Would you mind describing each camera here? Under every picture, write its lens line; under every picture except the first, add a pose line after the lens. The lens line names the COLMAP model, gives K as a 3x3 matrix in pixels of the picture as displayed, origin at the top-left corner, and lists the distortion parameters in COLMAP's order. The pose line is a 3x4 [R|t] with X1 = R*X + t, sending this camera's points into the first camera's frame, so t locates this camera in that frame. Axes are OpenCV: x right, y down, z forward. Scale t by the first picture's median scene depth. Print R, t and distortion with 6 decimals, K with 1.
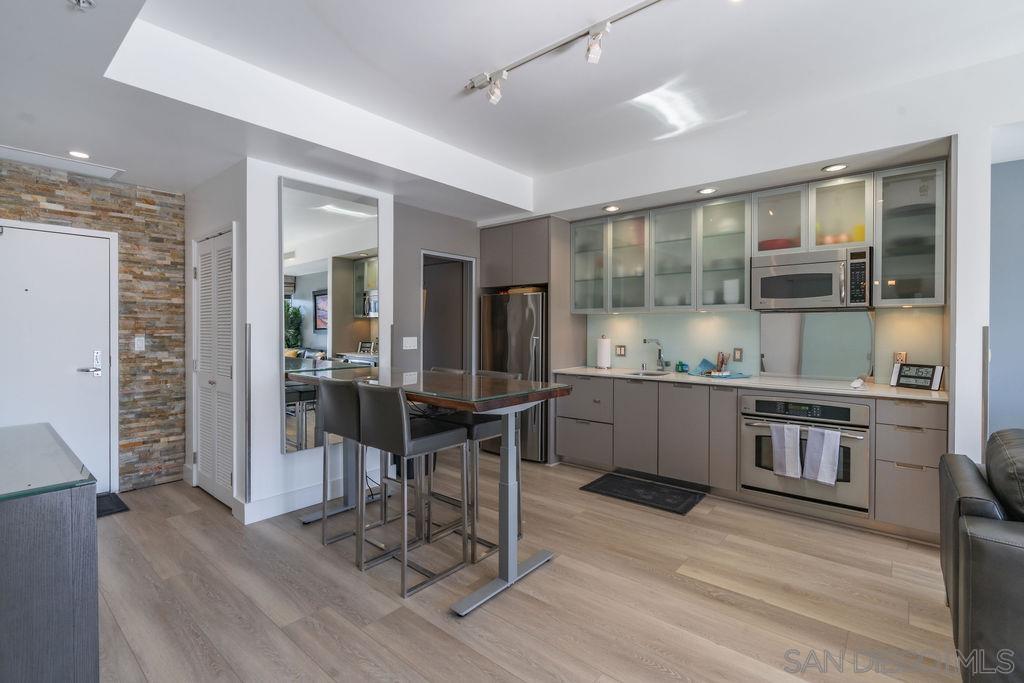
lens RADIAL K [[463.0, 0, 512.7], [0, 463.0, 335.2], [0, 0, 1]] dist [-0.004535, -0.000527]
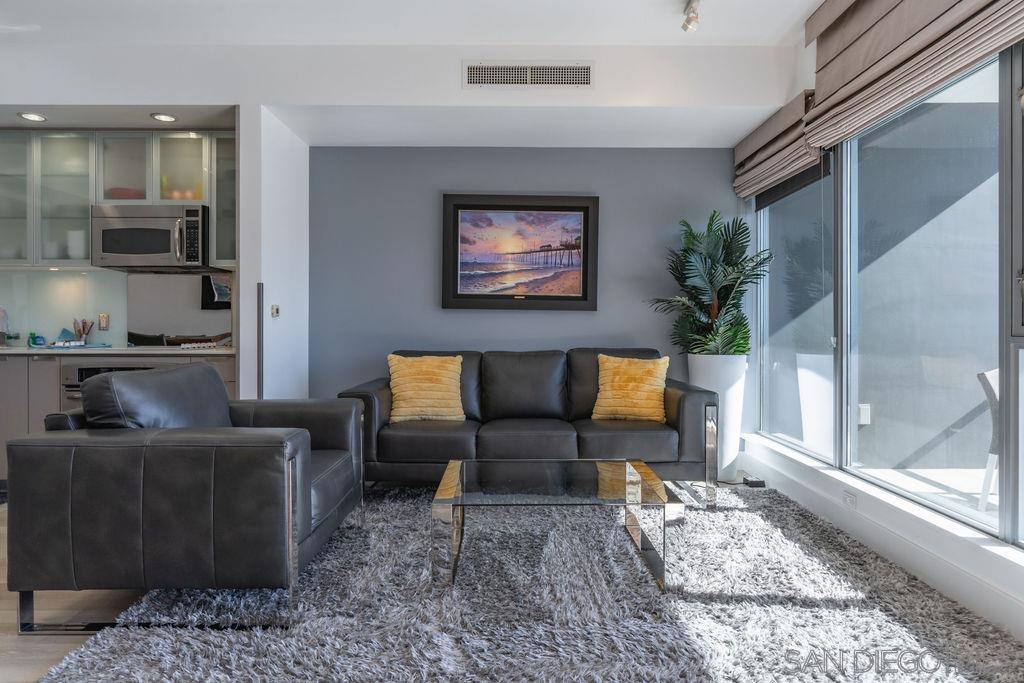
lens RADIAL K [[582.5, 0, 510.4], [0, 582.5, 326.6], [0, 0, 1]] dist [0.002514, -0.000054]
pose [[0.766391, 0.001014, 0.642374, 0.473302], [0.007679, 0.999913, -0.010741, 0.085283], [-0.642329, 0.013165, 0.766316, -0.371820]]
